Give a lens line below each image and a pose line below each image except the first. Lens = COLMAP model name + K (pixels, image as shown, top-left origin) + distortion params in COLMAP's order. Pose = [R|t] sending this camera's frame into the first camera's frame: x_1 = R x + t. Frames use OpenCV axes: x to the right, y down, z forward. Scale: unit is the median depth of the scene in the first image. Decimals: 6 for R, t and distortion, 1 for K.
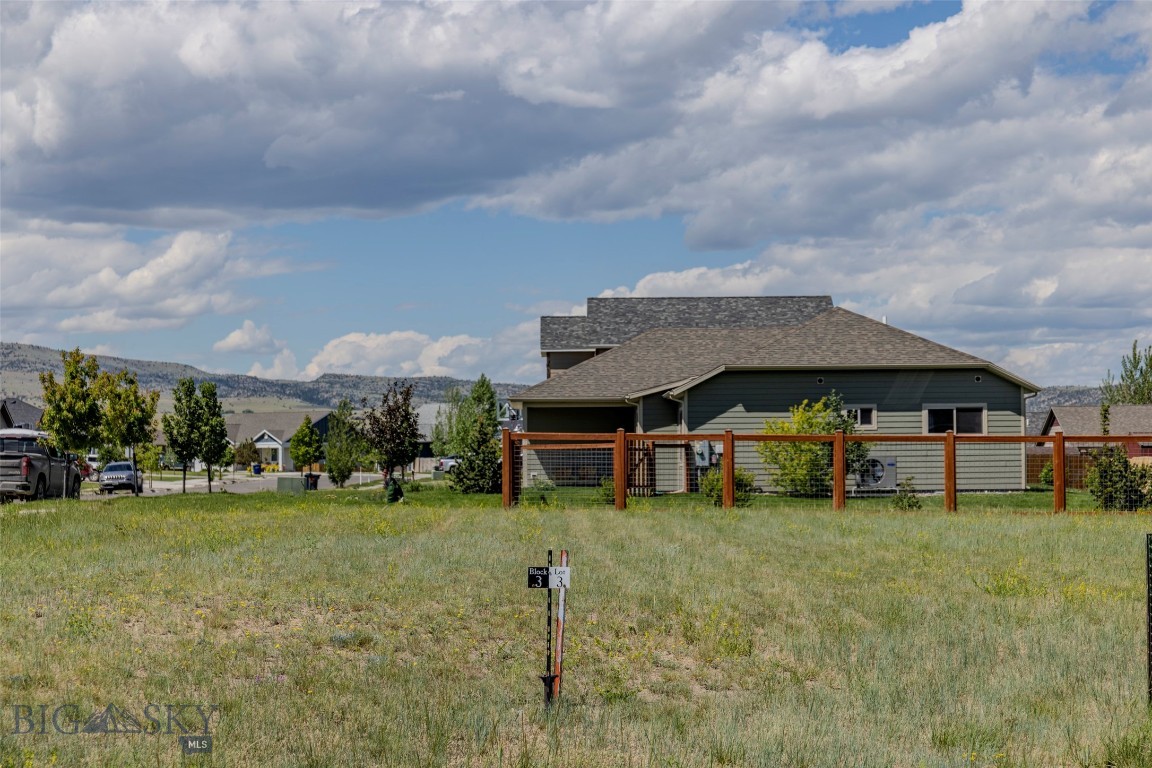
lens RADIAL K [[2365.6, 0, 579.4], [0, 2365.6, 385.7], [0, 0, 1]] dist [-0.089959, 0.000000]
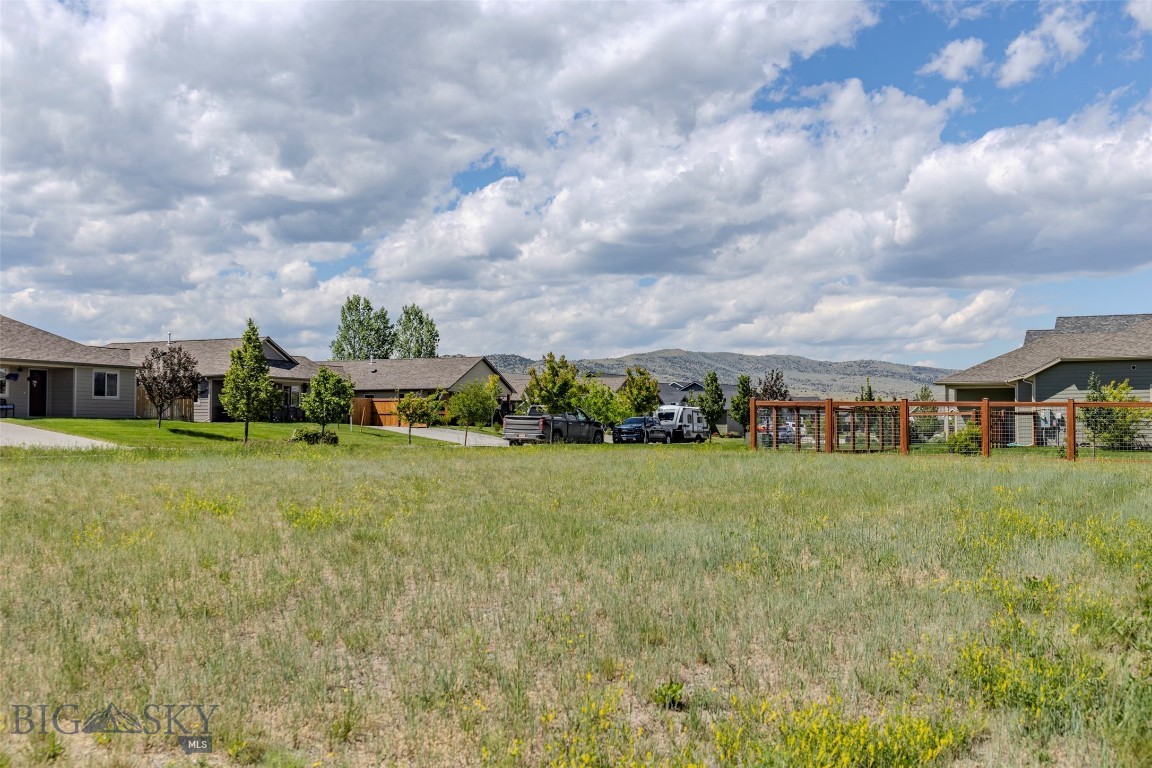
lens RADIAL K [[1378.6, 0, 574.3], [0, 1378.6, 379.4], [0, 0, 1]] dist [0.023627, 0.000000]
pose [[0.877383, -0.012972, -0.479615, 0.202621], [0.010218, 0.999913, -0.008352, 0.008417], [0.479682, 0.002427, 0.877439, 0.119348]]
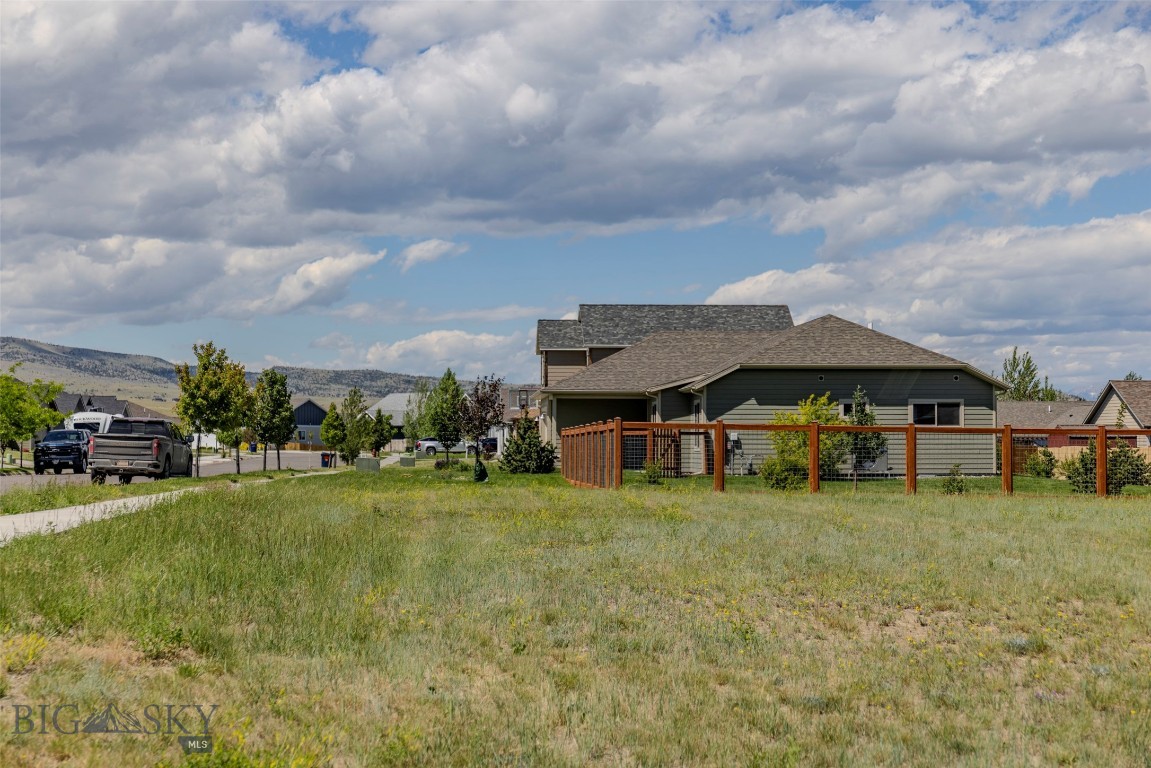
lens RADIAL K [[1976.4, 0, 567.3], [0, 1976.4, 383.5], [0, 0, 1]] dist [-0.014202, 0.000000]
pose [[0.998642, 0.011061, 0.050907, -0.070286], [-0.011171, 0.999936, 0.001892, 0.000054], [-0.050882, -0.002458, 0.998702, 0.042744]]
